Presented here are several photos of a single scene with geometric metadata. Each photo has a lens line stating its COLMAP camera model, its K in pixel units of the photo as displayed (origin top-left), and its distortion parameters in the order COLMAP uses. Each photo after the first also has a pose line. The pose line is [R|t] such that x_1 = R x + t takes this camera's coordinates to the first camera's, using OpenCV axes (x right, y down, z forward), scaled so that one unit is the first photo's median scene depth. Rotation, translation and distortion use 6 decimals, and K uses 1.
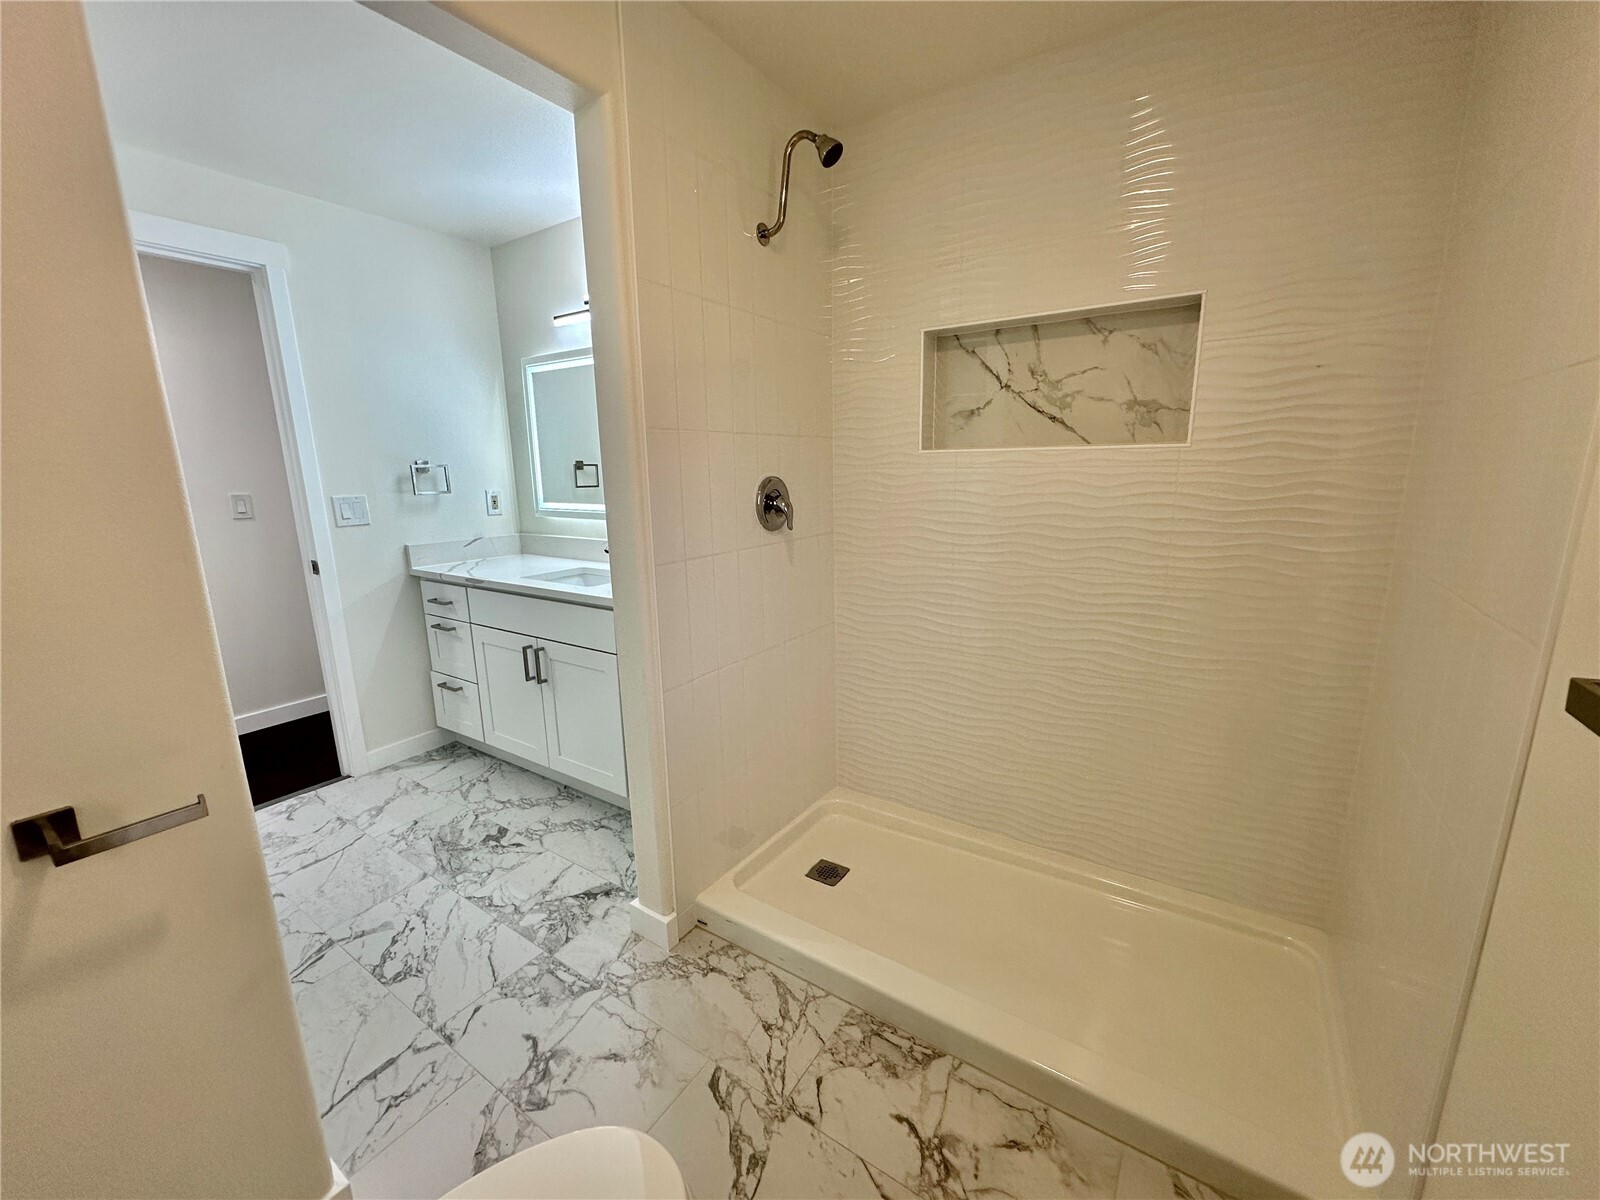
lens RADIAL K [[640.7, 0, 800.4], [0, 640.7, 598.6], [0, 0, 1]] dist [-0.002117, 0.000488]
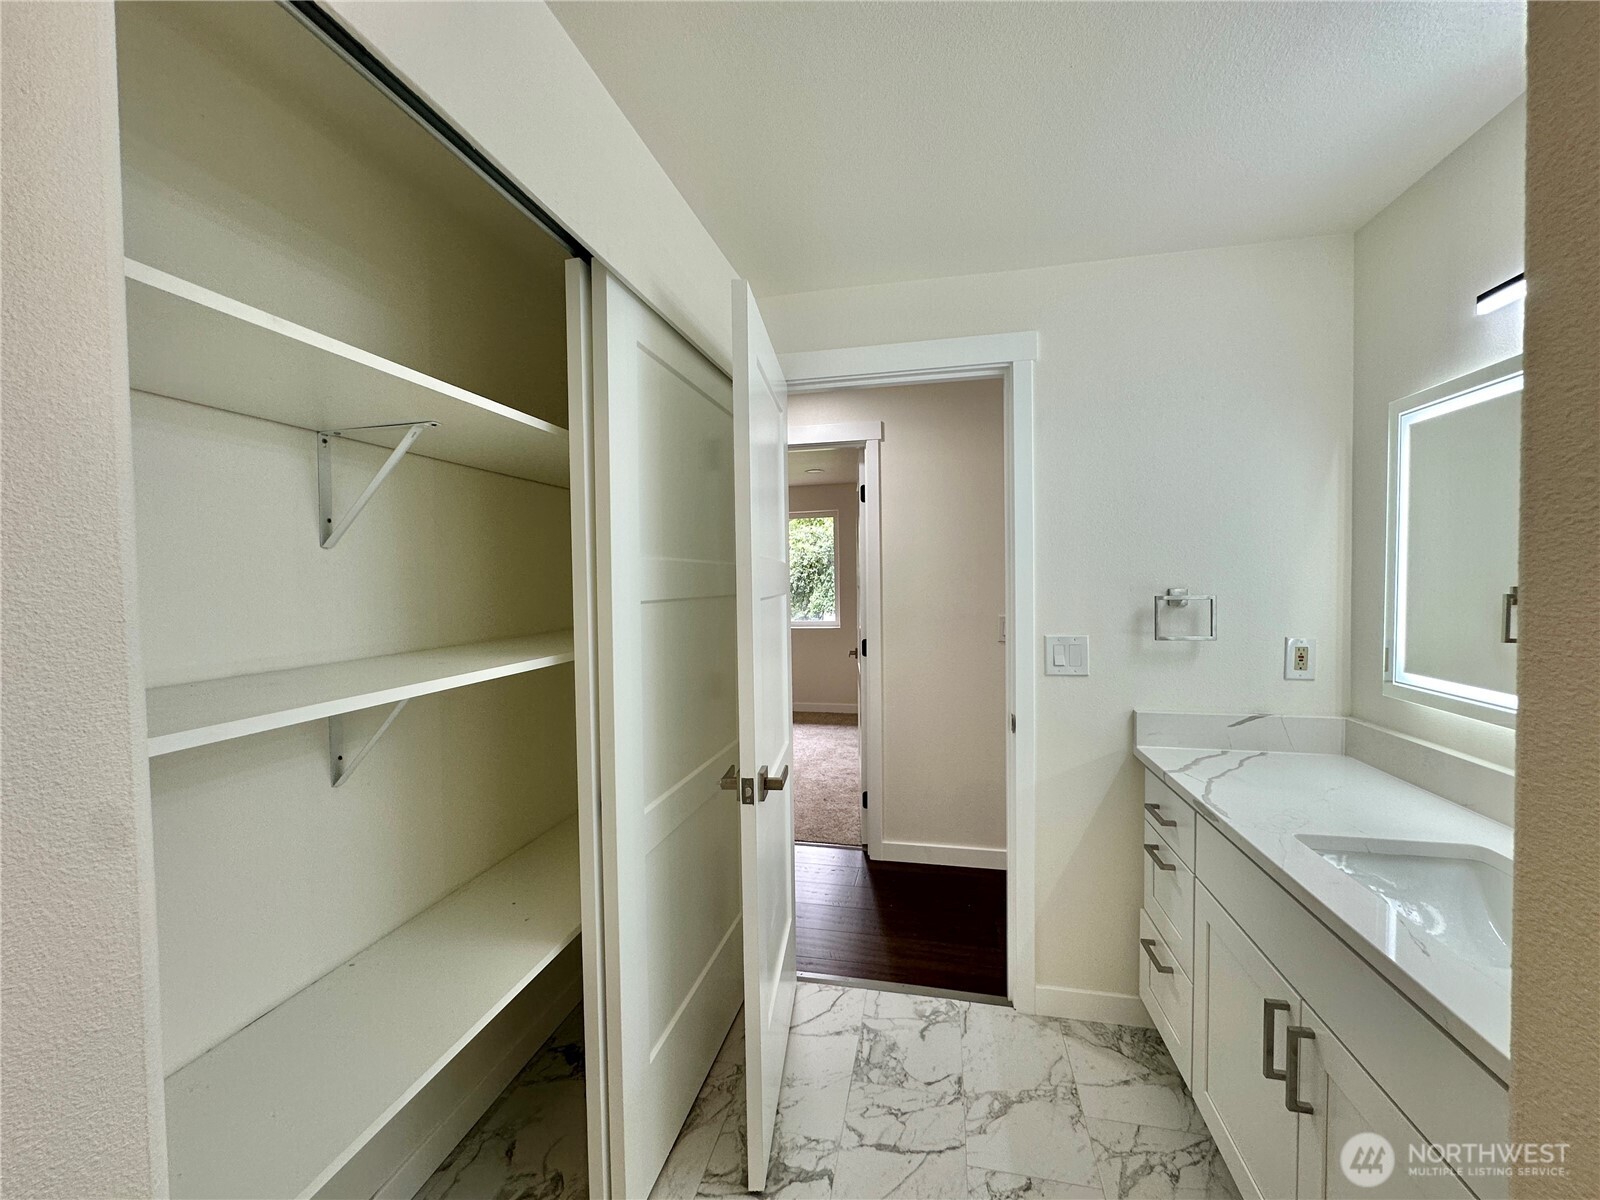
lens RADIAL K [[640.7, 0, 800.4], [0, 640.7, 598.6], [0, 0, 1]] dist [-0.002117, 0.000488]
pose [[0.369586, 0.039284, -0.928366, -0.125004], [-0.187262, 0.981755, -0.033007, -0.114730], [0.910131, 0.186047, 0.370200, 0.415951]]
